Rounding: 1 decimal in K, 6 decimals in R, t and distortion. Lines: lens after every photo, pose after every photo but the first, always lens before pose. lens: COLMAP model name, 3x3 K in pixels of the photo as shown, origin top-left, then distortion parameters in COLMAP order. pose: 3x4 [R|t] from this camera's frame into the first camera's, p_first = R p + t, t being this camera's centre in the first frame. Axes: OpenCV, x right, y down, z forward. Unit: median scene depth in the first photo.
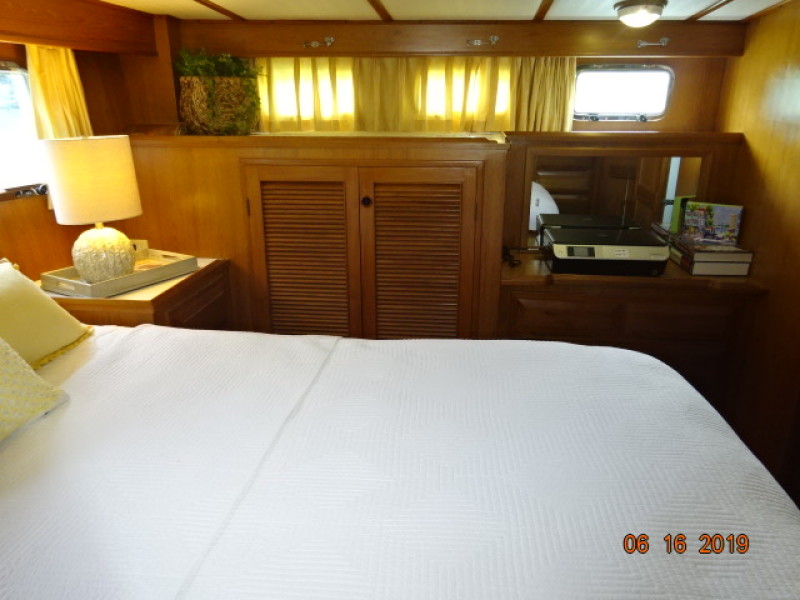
lens RADIAL K [[587.3, 0, 401.7], [0, 587.3, 298.3], [0, 0, 1]] dist [-0.003580, 0.002610]
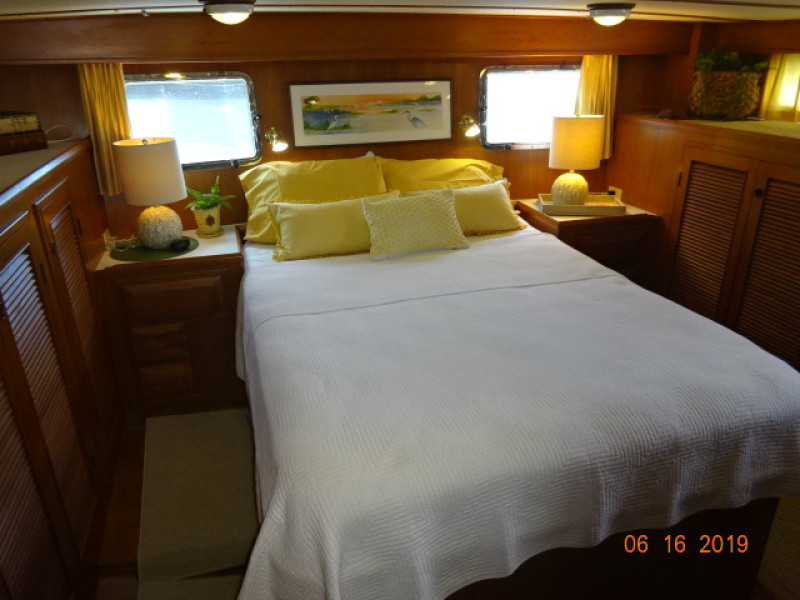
lens RADIAL K [[587.3, 0, 401.7], [0, 587.3, 298.3], [0, 0, 1]] dist [-0.003580, 0.002610]
pose [[0.370158, 0.354337, -0.858737, 0.716676], [-0.280705, 0.923849, 0.260206, -0.080099], [0.885544, 0.144734, 0.441434, -0.060454]]
